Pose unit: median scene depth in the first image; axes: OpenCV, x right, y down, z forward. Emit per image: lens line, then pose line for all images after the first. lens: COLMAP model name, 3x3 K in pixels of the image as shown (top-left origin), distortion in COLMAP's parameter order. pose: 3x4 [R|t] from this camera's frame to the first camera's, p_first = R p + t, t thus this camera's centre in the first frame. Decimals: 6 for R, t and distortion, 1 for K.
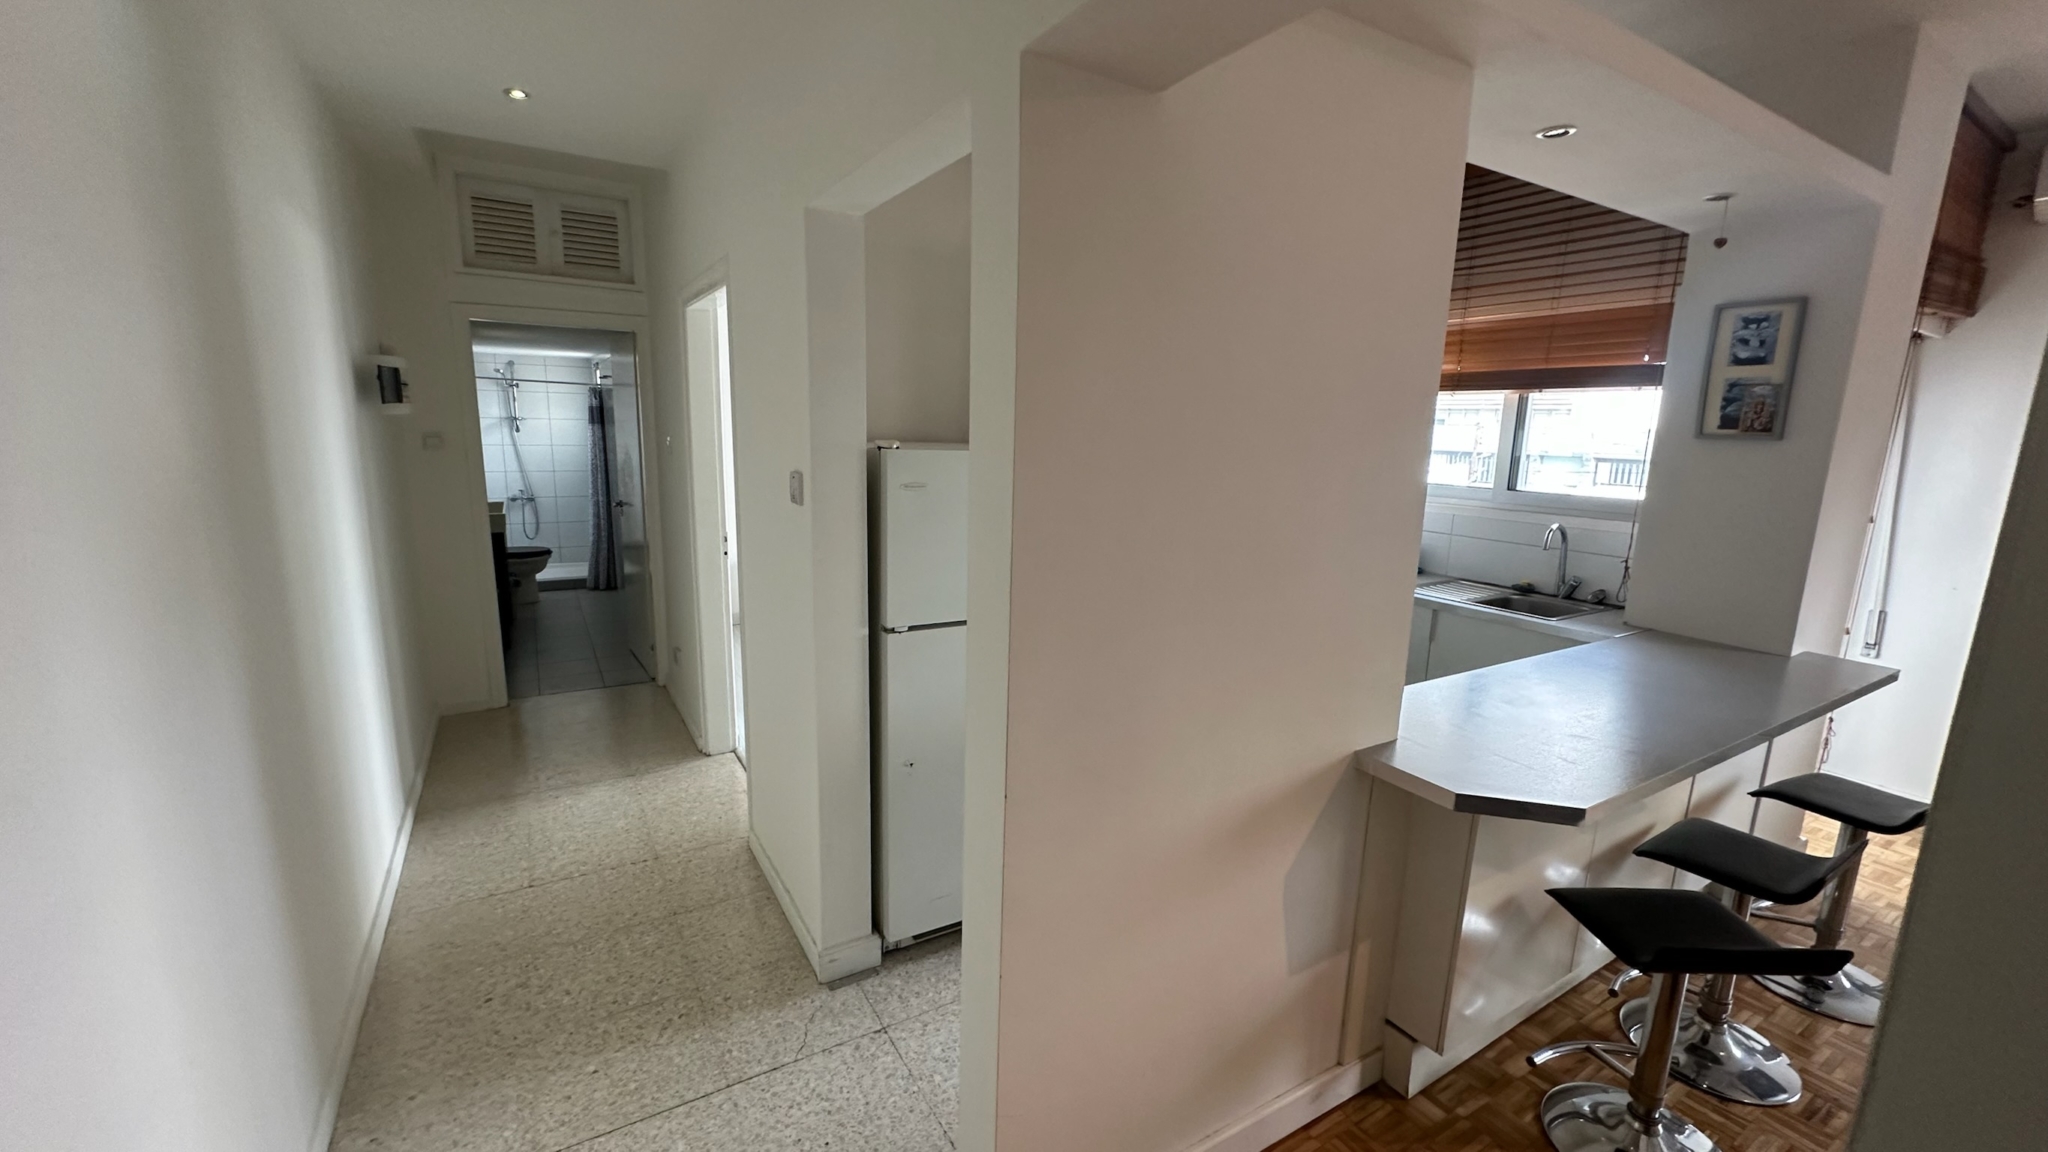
lens RADIAL K [[813.6, 0, 1033.0], [0, 813.6, 580.7], [0, 0, 1]] dist [-0.003365, 0.000782]
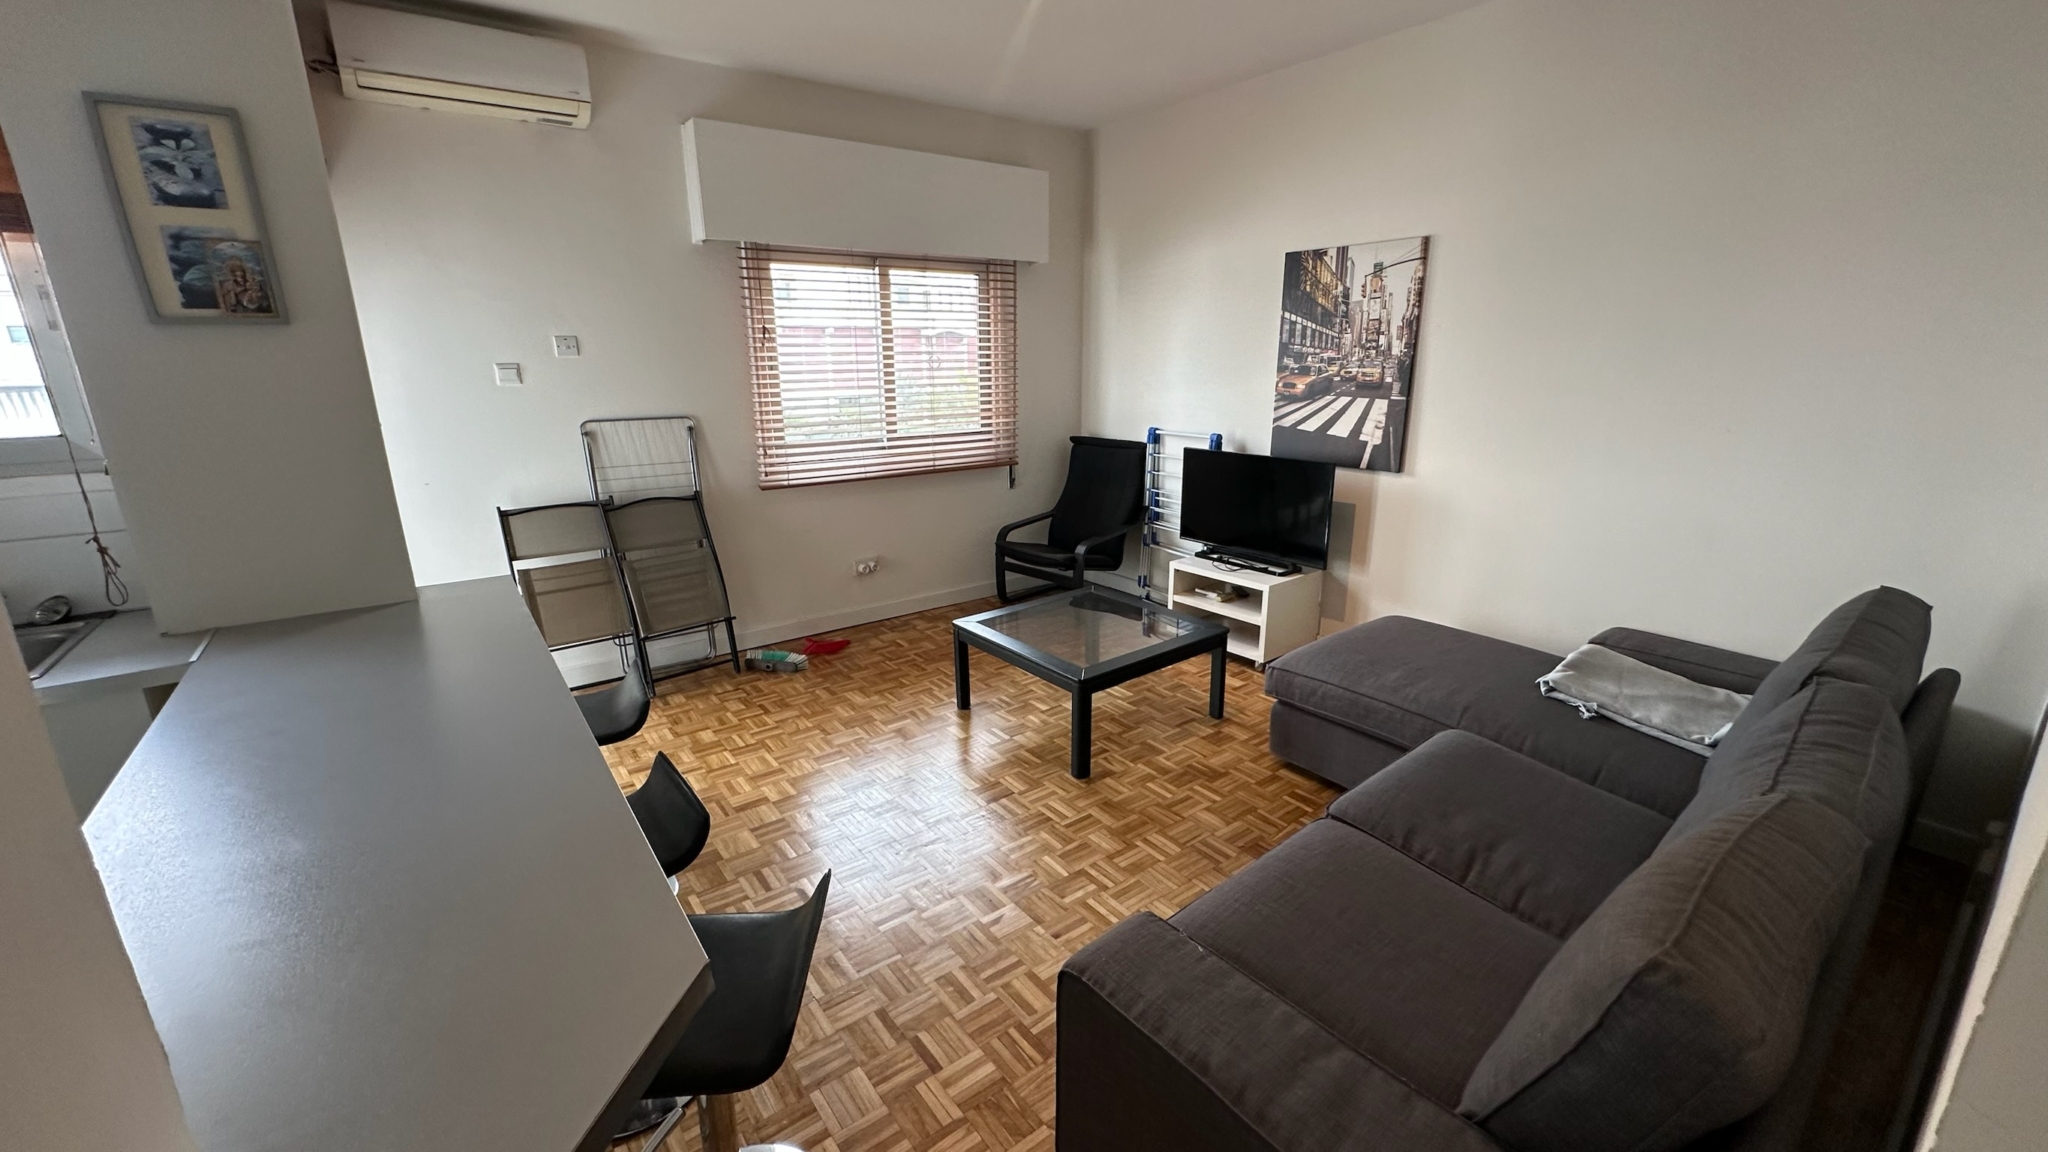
lens RADIAL K [[813.6, 0, 1026.5], [0, 813.6, 575.2], [0, 0, 1]] dist [-0.003365, 0.000782]
pose [[-0.091746, -0.288961, 0.952935, 0.110655], [0.193521, 0.933551, 0.301715, -0.055063], [-0.976797, 0.212094, -0.029730, 0.420827]]
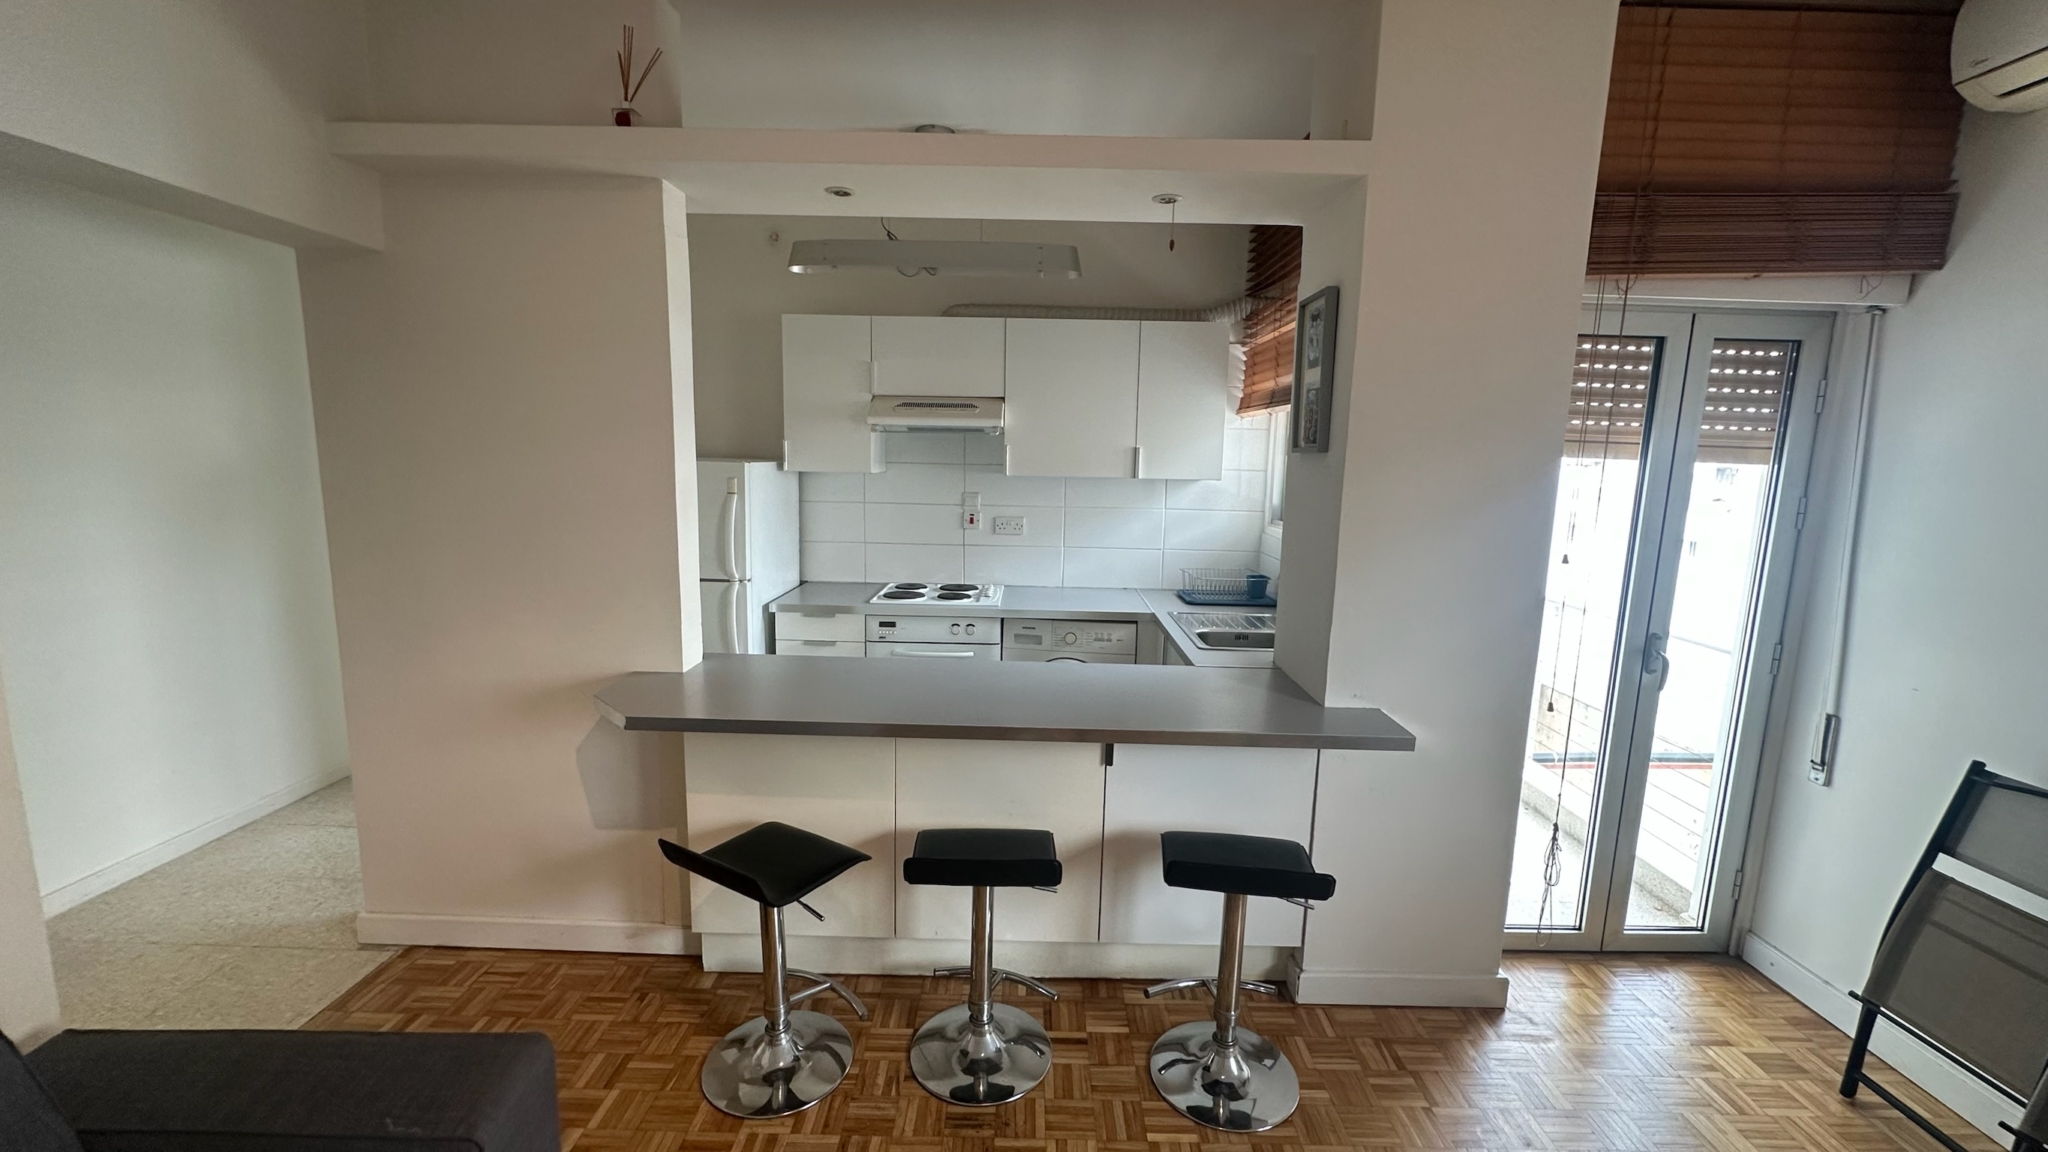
lens RADIAL K [[813.6, 0, 1025.8], [0, 813.6, 574.2], [0, 0, 1]] dist [-0.003365, 0.000782]
pose [[0.848346, 0.073444, -0.524323, 1.087378], [-0.101846, 0.994474, -0.025486, 0.009094], [0.519554, 0.075021, 0.851138, 0.107037]]
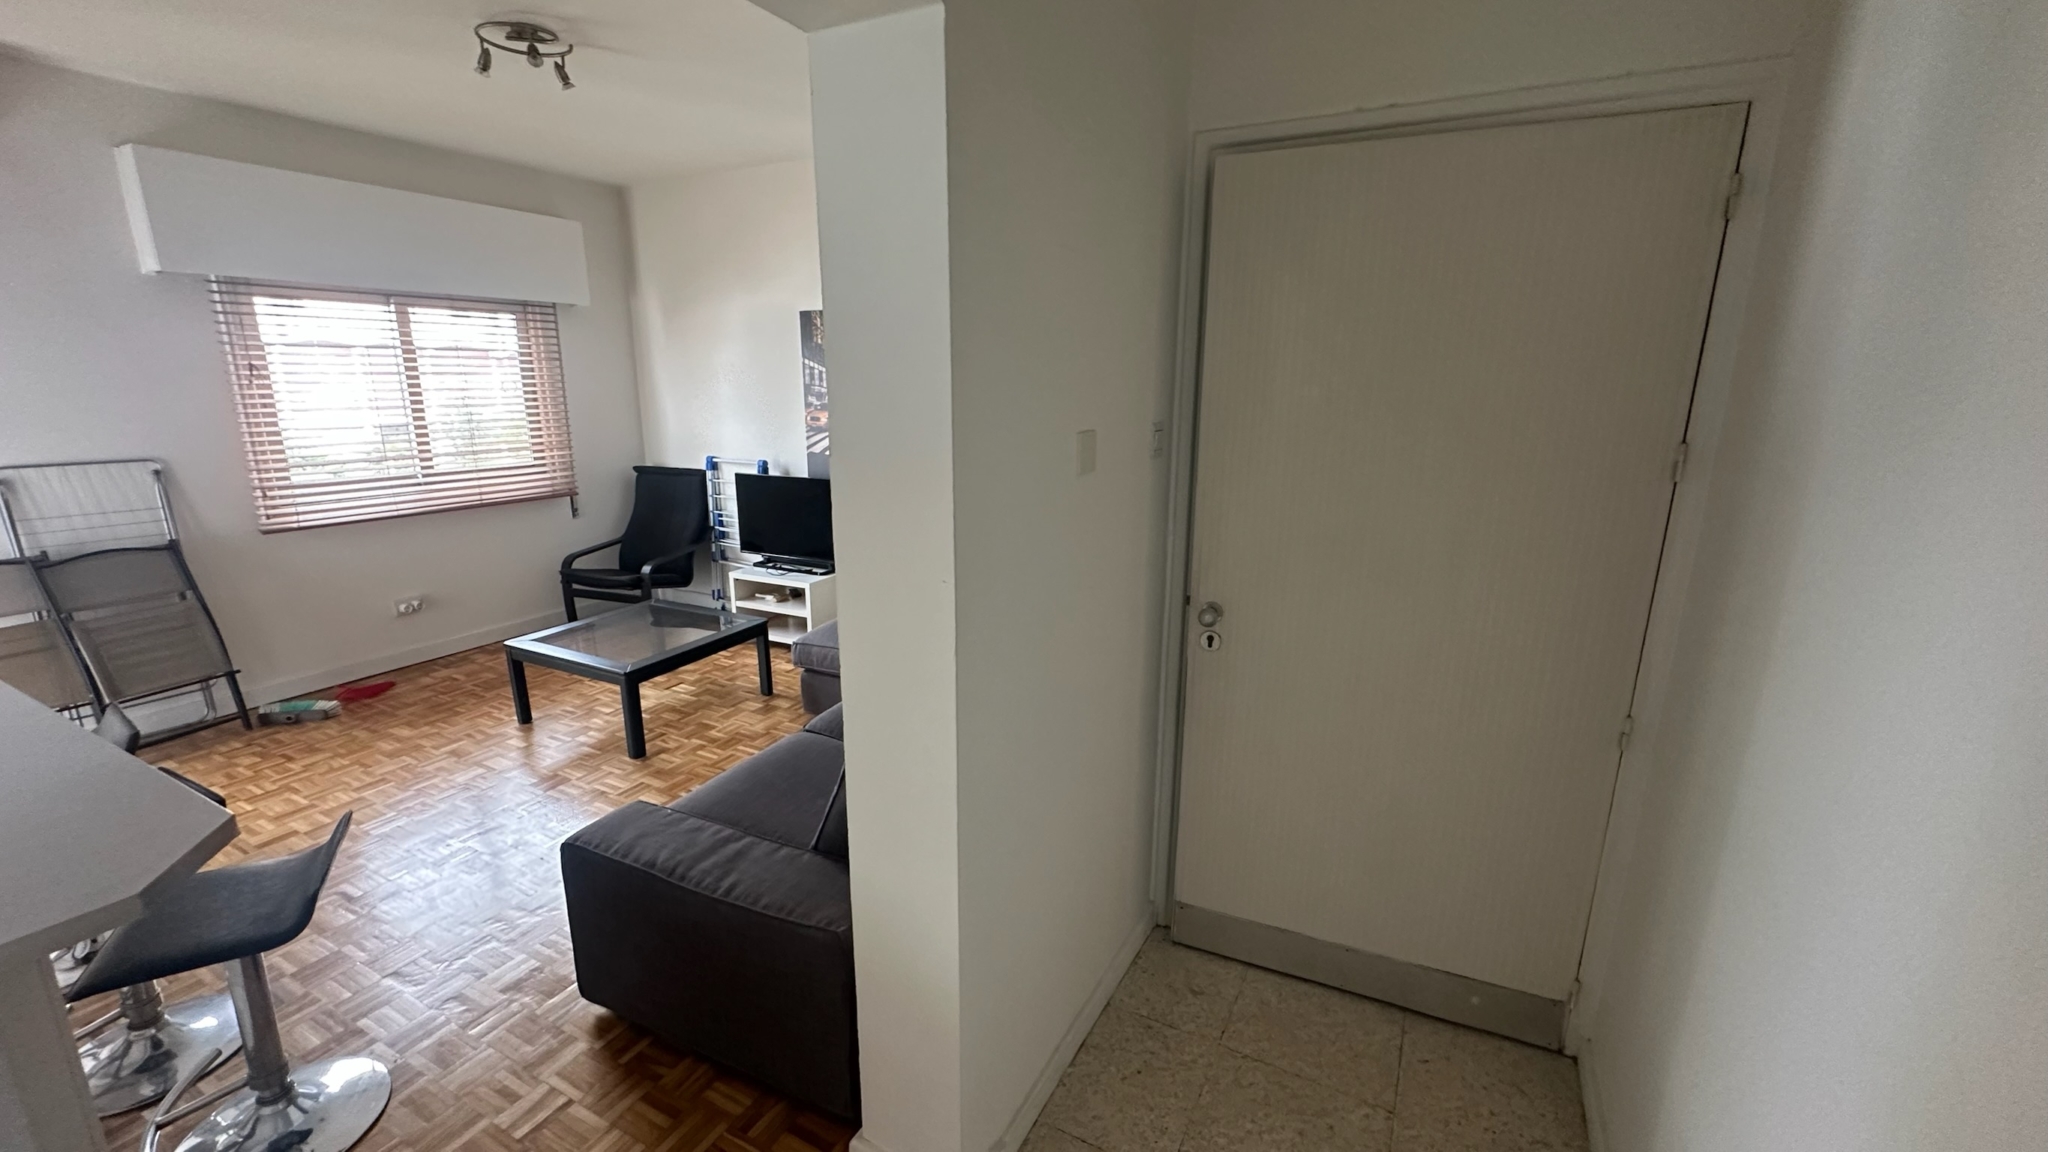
lens RADIAL K [[813.6, 0, 1022.9], [0, 813.6, 573.9], [0, 0, 1]] dist [-0.003365, 0.000782]
pose [[-0.505819, -0.231948, 0.830872, -0.235513], [0.144809, 0.926675, 0.346849, -0.078814], [-0.850399, 0.295760, -0.435141, 0.329027]]
